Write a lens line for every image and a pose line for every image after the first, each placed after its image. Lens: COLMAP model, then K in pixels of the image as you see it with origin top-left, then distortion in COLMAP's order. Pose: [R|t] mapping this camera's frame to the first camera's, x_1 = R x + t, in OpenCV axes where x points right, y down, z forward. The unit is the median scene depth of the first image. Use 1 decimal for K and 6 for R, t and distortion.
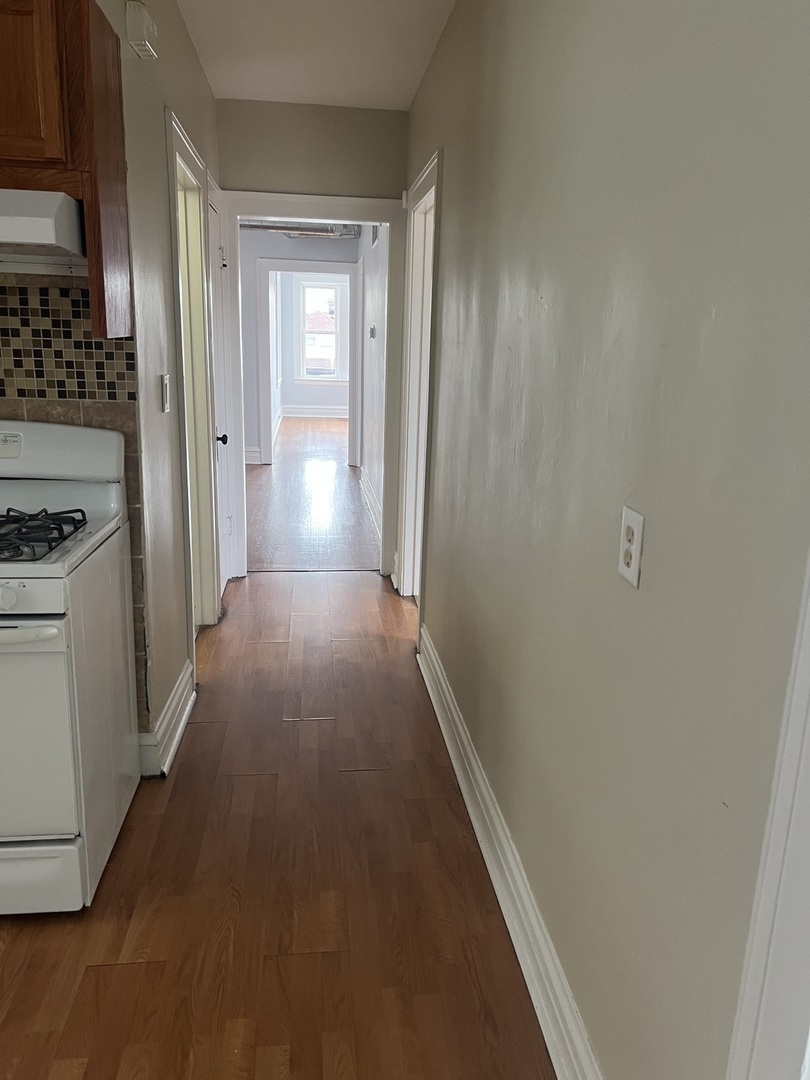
lens RADIAL K [[782.7, 0, 404.6], [0, 782.7, 541.7], [0, 0, 1]] dist [0.011914, -0.024080]
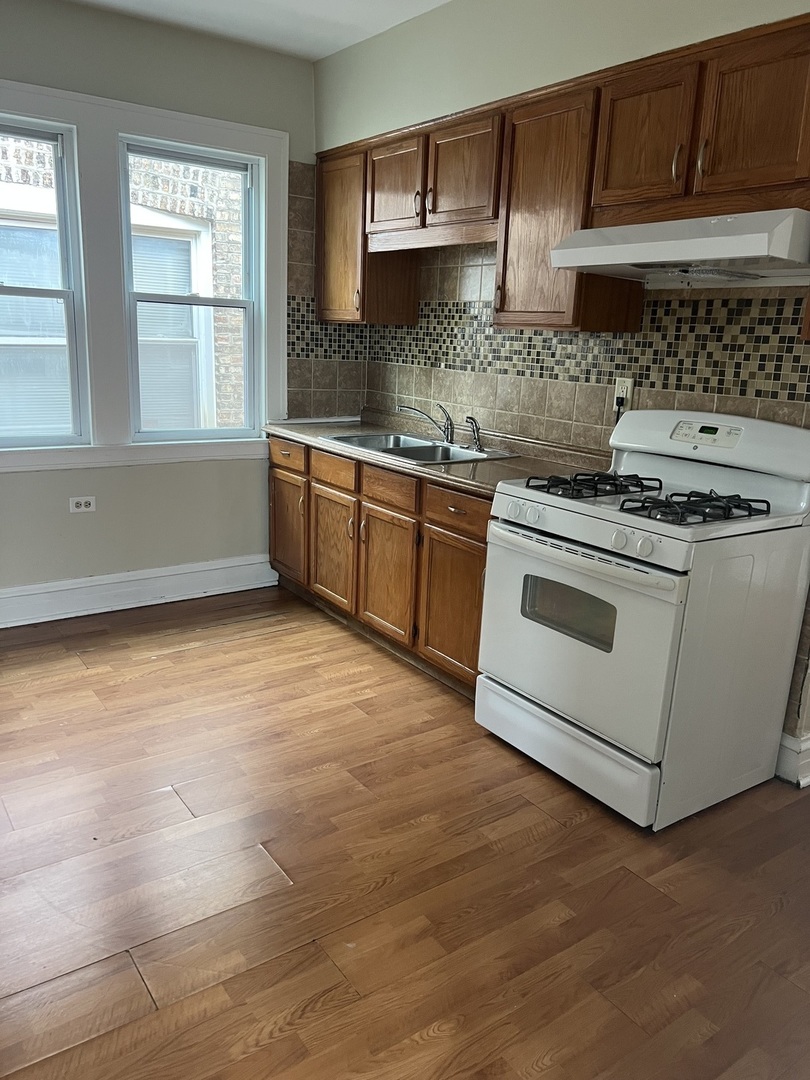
lens RADIAL K [[782.7, 0, 395.5], [0, 782.7, 535.4], [0, 0, 1]] dist [0.011914, -0.024080]
pose [[0.476888, 0.208295, -0.853927, 0.318614], [-0.227581, 0.967646, 0.108938, 0.002959], [0.848990, 0.142386, 0.508863, 0.024525]]
